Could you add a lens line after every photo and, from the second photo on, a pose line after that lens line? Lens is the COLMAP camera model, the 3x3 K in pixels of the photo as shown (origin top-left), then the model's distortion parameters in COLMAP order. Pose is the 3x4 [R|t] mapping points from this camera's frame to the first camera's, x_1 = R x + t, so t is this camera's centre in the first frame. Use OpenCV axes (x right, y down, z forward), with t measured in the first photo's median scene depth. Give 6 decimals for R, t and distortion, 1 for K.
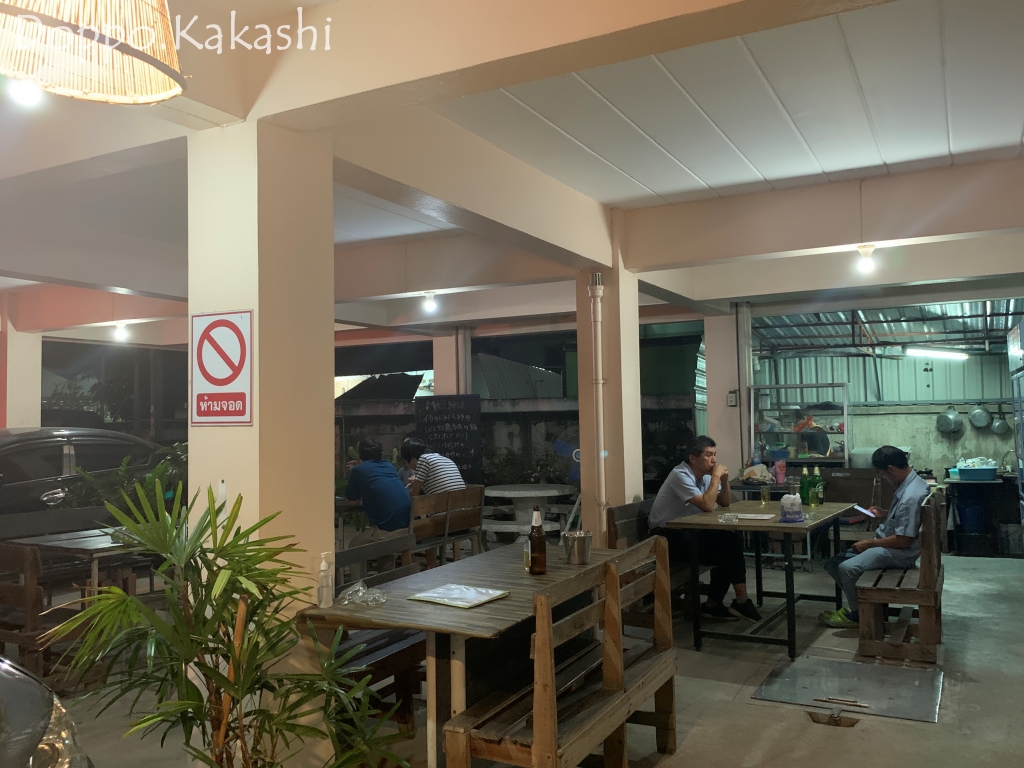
lens RADIAL K [[868.1, 0, 512.0], [0, 868.1, 384.0], [0, 0, 1]] dist [0.002204, -0.002247]
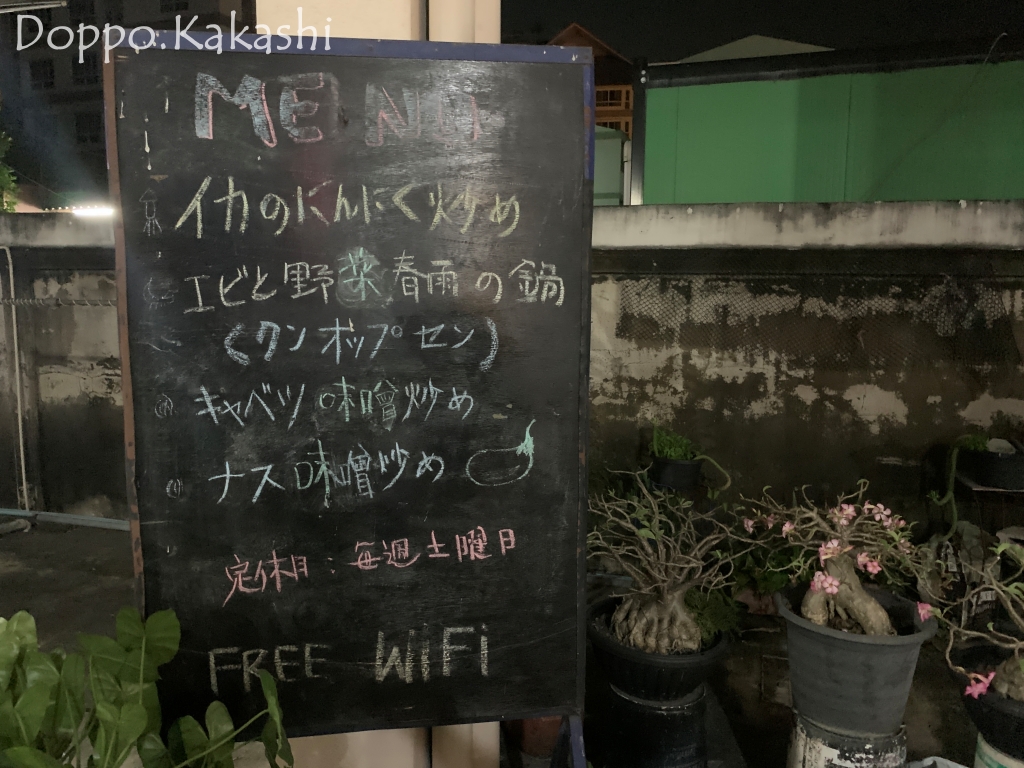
lens RADIAL K [[779.7, 0, 512.0], [0, 779.7, 384.0], [0, 0, 1]] dist [0.058167, -0.072134]
pose [[0.978366, 0.006404, 0.206785, -0.097959], [-0.039723, 0.986738, 0.157383, 0.059018], [-0.203034, -0.162192, 0.965645, 1.117309]]
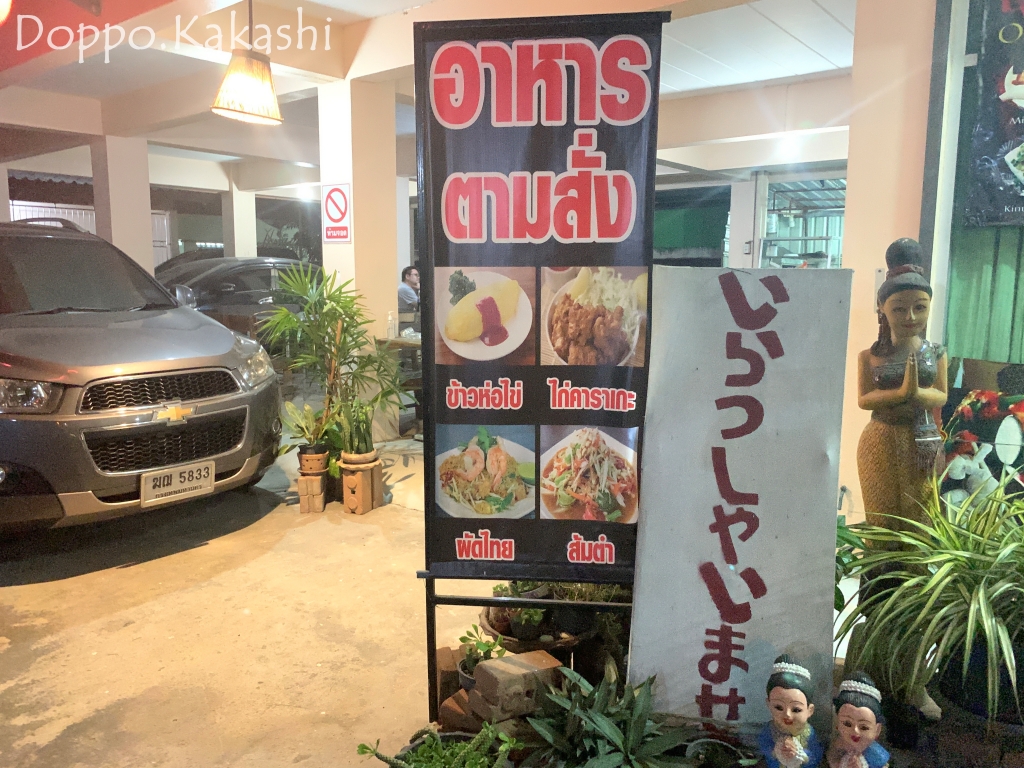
lens RADIAL K [[779.7, 0, 512.0], [0, 779.7, 384.0], [0, 0, 1]] dist [0.058167, -0.072134]
pose [[0.981669, 0.051967, -0.183374, 0.153997], [-0.018317, 0.983381, 0.180627, 0.012835], [0.189713, -0.173957, 0.966306, -0.271388]]
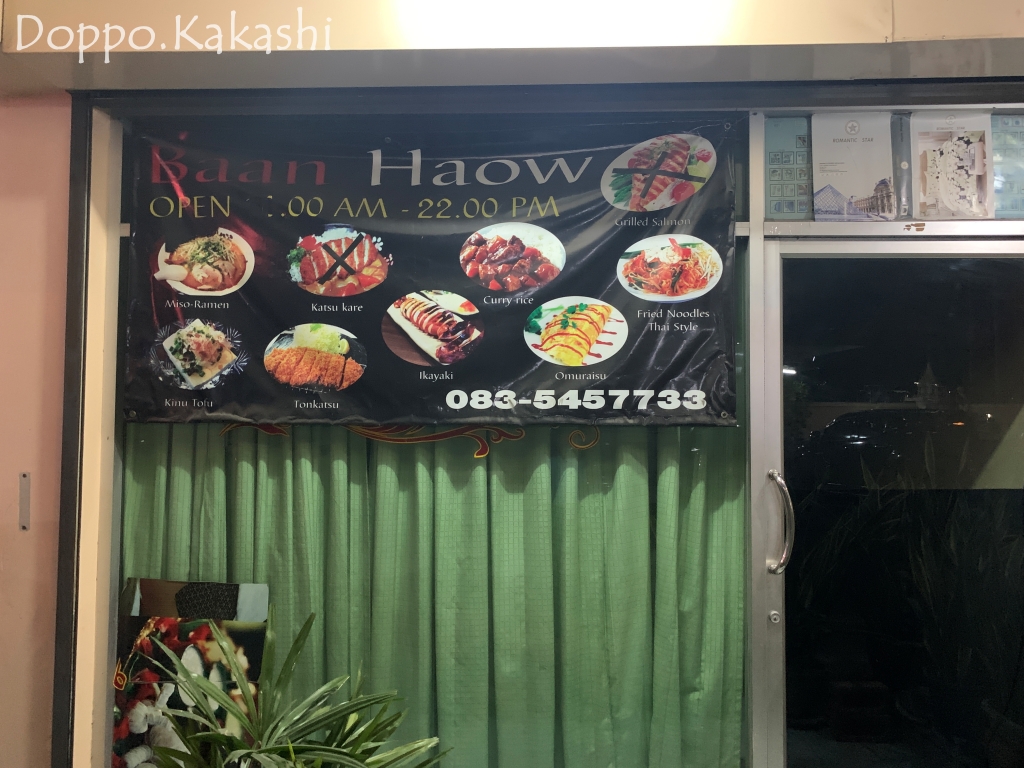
lens RADIAL K [[779.7, 0, 512.0], [0, 779.7, 384.0], [0, 0, 1]] dist [0.058167, -0.072134]
pose [[0.900345, 0.041932, 0.433153, 0.304080], [-0.042526, 0.999061, -0.008321, -0.017525], [-0.433095, -0.010928, 0.901282, -0.197164]]
